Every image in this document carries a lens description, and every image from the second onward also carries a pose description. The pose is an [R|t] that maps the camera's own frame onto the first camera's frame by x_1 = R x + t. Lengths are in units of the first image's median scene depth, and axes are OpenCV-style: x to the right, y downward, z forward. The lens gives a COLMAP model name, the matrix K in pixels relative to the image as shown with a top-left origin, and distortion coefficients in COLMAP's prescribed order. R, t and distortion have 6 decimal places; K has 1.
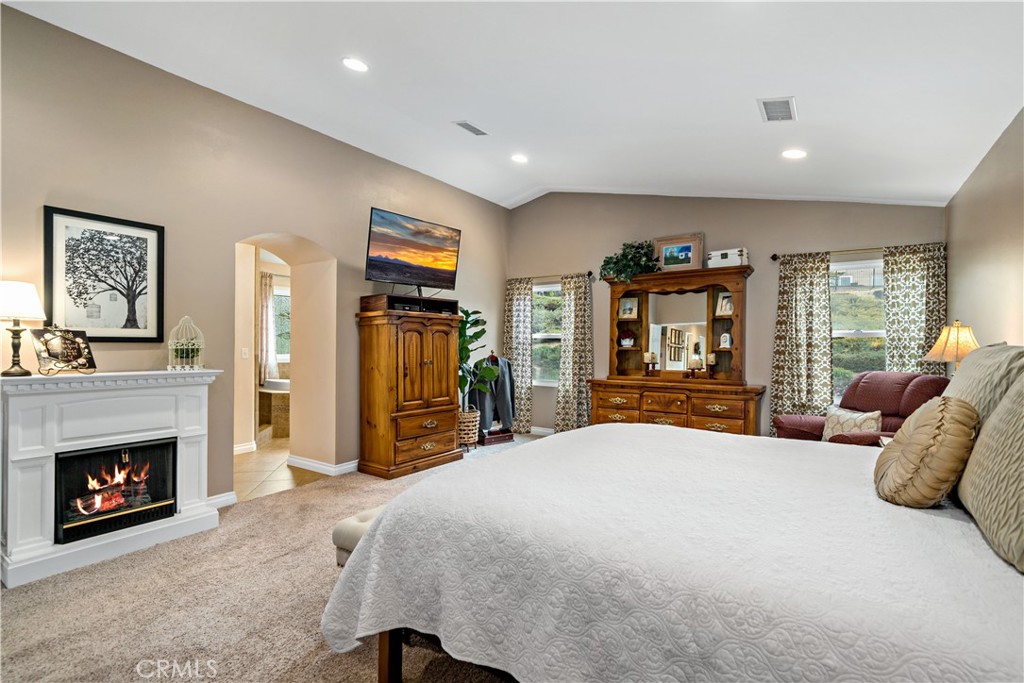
lens RADIAL K [[471.6, 0, 512.0], [0, 471.6, 341.5], [0, 0, 1]] dist [0.001089, 0.000118]
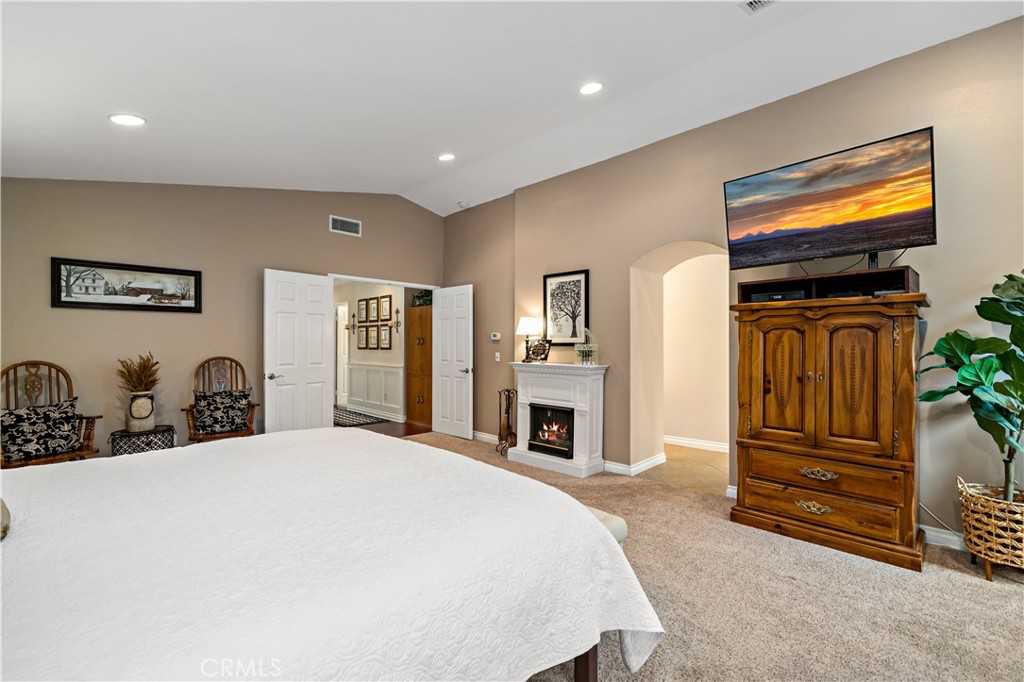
lens RADIAL K [[436.5, 0, 516.4], [0, 436.5, 342.2], [0, 0, 1]] dist [0.002247, -0.000402]
pose [[-0.149431, -0.013545, -0.988679, 0.474985], [0.000277, 0.999906, -0.013741, 0.006029], [0.988772, -0.002327, -0.149413, 0.697489]]
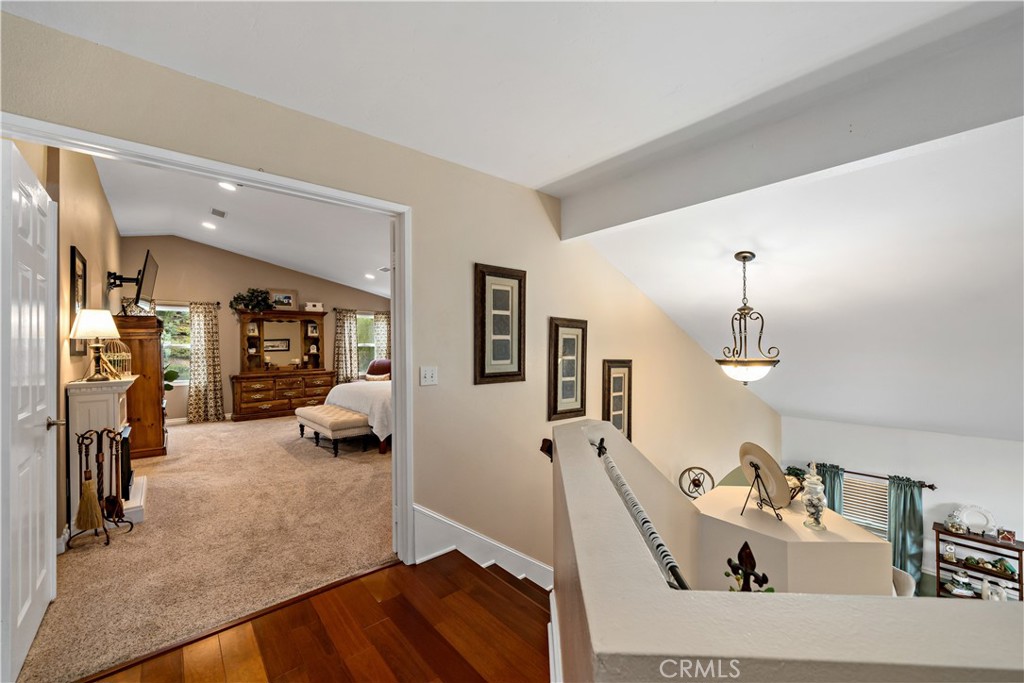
lens RADIAL K [[402.4, 0, 510.4], [0, 402.4, 347.6], [0, 0, 1]] dist [-0.000580, -0.000230]
pose [[0.248082, -0.008715, 0.968700, -1.035659], [0.010522, 0.999925, 0.006301, -0.008987], [-0.968682, 0.008630, 0.248155, -0.221602]]
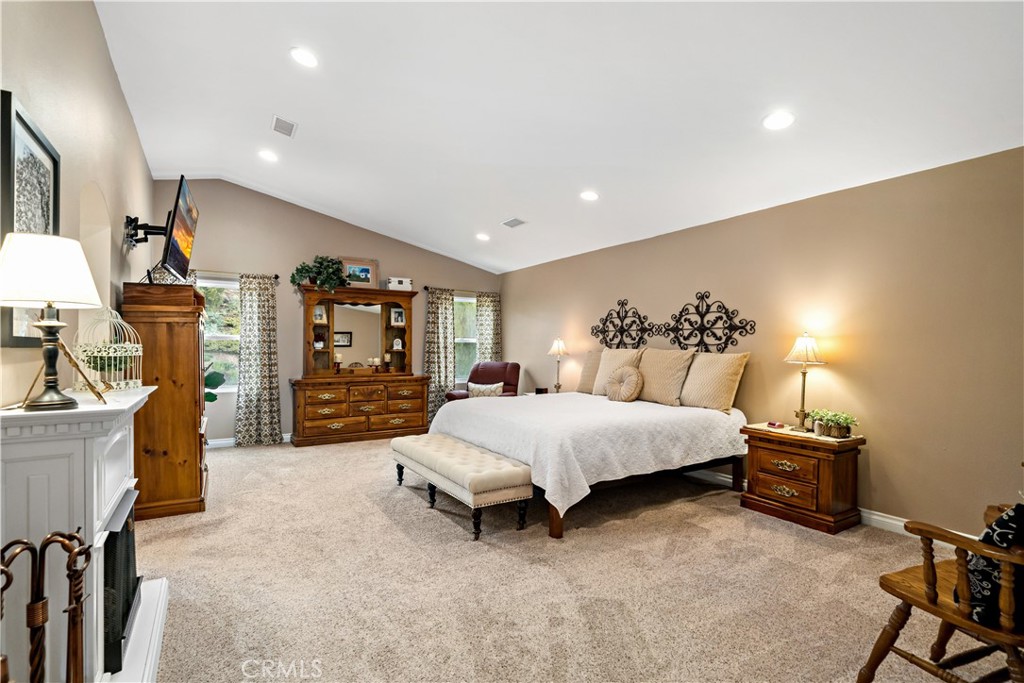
lens RADIAL K [[483.3, 0, 508.9], [0, 483.3, 351.1], [0, 0, 1]] dist [0.001495, 0.000081]
pose [[0.398489, -0.010174, 0.917117, -0.758890], [-0.007682, 0.999866, 0.014429, -0.004324], [-0.917141, -0.012795, 0.398358, 0.157235]]
